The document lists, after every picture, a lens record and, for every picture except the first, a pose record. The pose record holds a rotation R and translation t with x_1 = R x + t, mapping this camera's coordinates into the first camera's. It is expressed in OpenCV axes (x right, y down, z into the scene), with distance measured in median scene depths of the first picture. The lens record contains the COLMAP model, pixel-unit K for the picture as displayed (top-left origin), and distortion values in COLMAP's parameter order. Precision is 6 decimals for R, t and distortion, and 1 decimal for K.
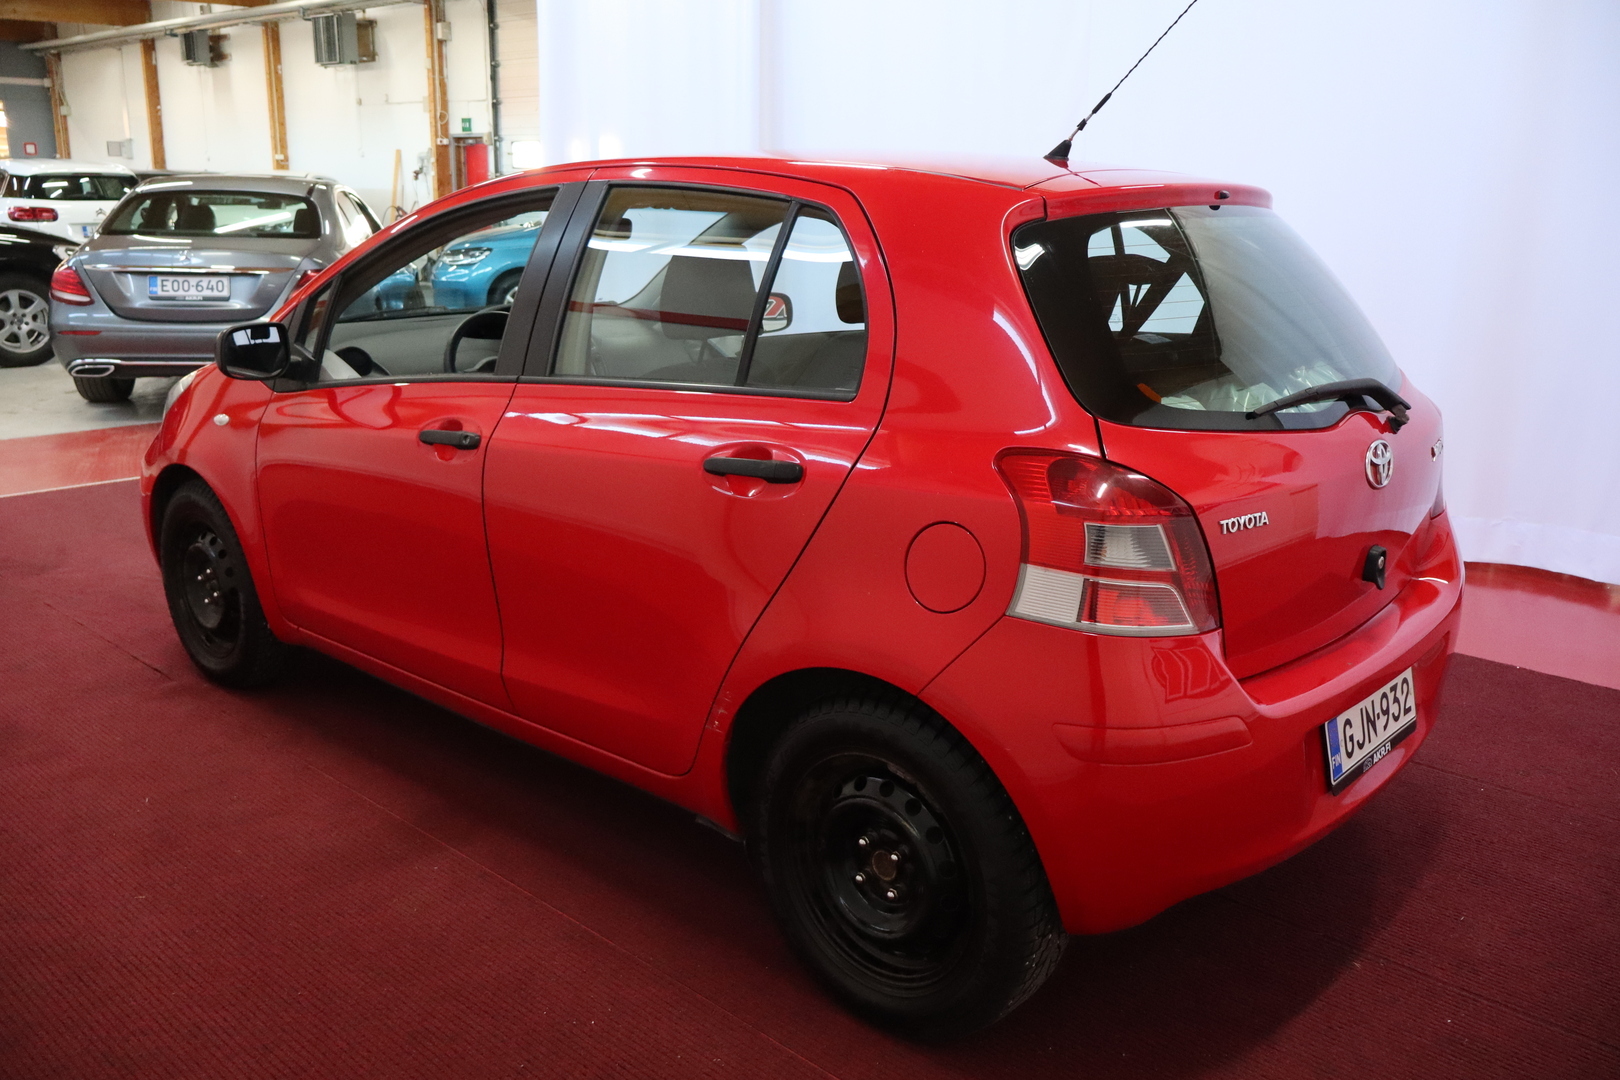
lens RADIAL K [[1361.1, 0, 810.3], [0, 1361.1, 536.3], [0, 0, 1]] dist [0.001921, 0.007765]
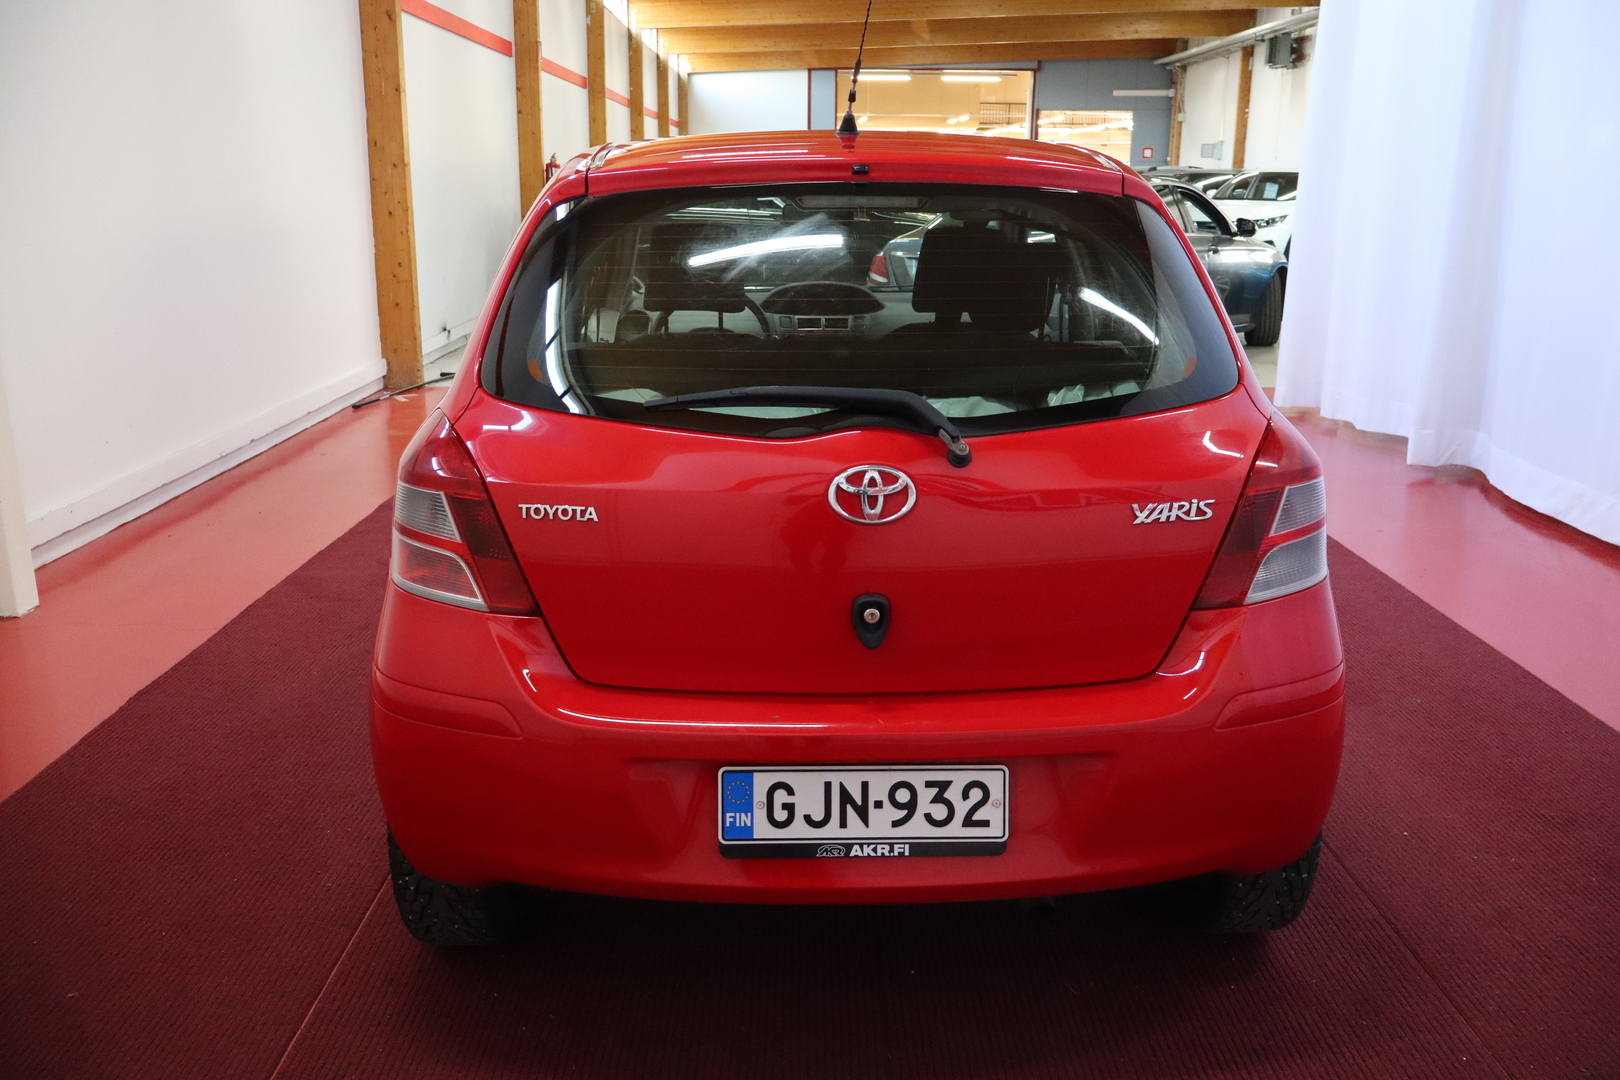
lens RADIAL K [[1361.1, 0, 806.0], [0, 1361.1, 540.4], [0, 0, 1]] dist [0.001921, 0.007765]
pose [[0.688480, 0.176430, -0.703468, 0.095314], [-0.174281, 0.981785, 0.075664, -0.007987], [0.704004, 0.070508, 0.706688, 0.038589]]
